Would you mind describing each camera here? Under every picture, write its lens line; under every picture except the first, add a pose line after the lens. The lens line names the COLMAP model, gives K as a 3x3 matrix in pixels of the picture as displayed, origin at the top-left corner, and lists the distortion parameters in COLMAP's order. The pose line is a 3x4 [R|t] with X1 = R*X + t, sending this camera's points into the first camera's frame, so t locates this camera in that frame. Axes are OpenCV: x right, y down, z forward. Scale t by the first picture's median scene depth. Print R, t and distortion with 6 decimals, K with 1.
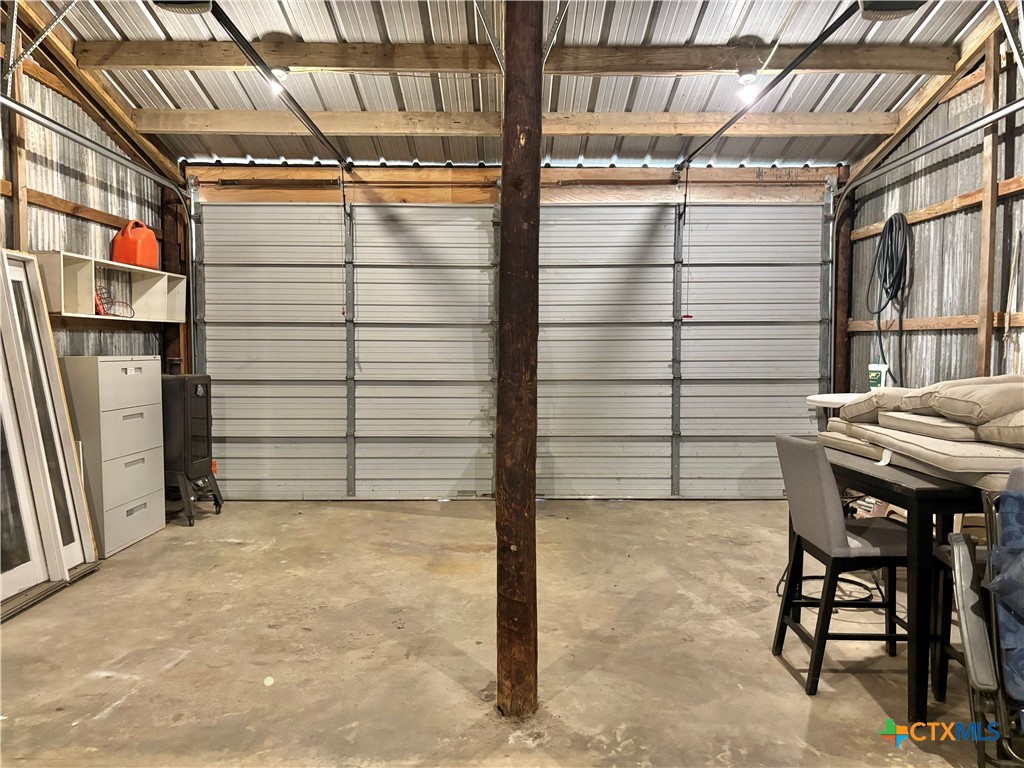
lens RADIAL K [[782.0, 0, 510.1], [0, 782.0, 383.4], [0, 0, 1]] dist [0.011588, 0.002452]
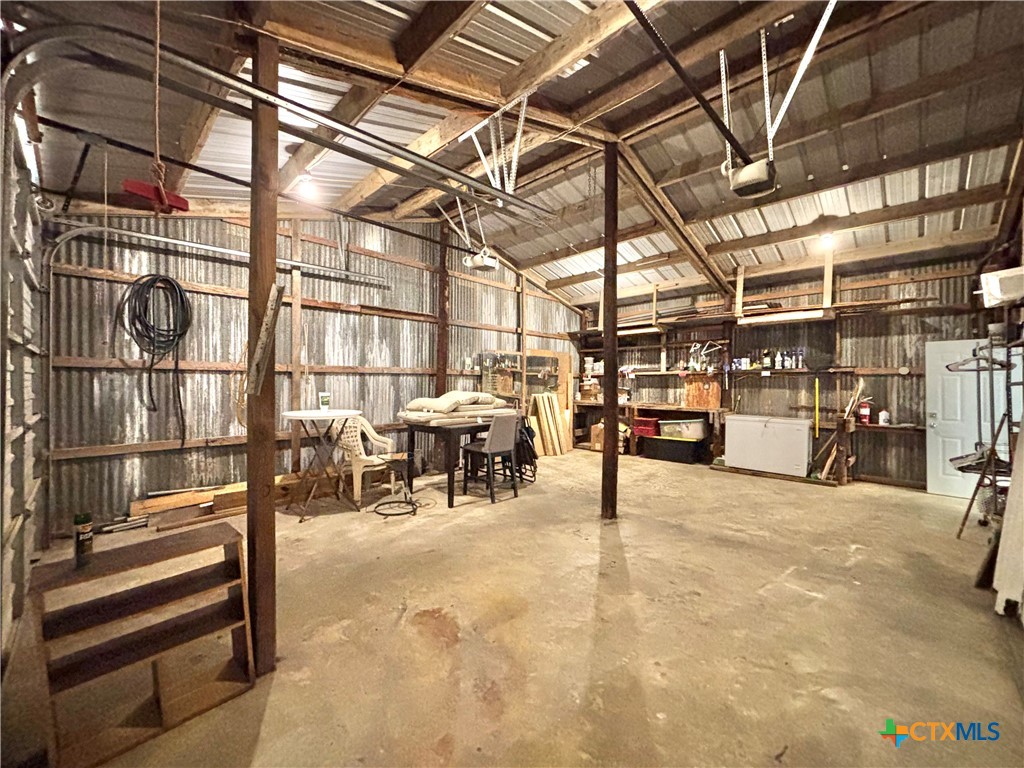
lens RADIAL K [[411.8, 0, 508.5], [0, 411.8, 379.8], [0, 0, 1]] dist [0.003475, -0.000039]
pose [[-0.709117, -0.000831, 0.705090, -0.538405], [0.032958, 0.998867, 0.034323, -0.083219], [-0.704320, 0.047577, -0.708287, 1.611307]]
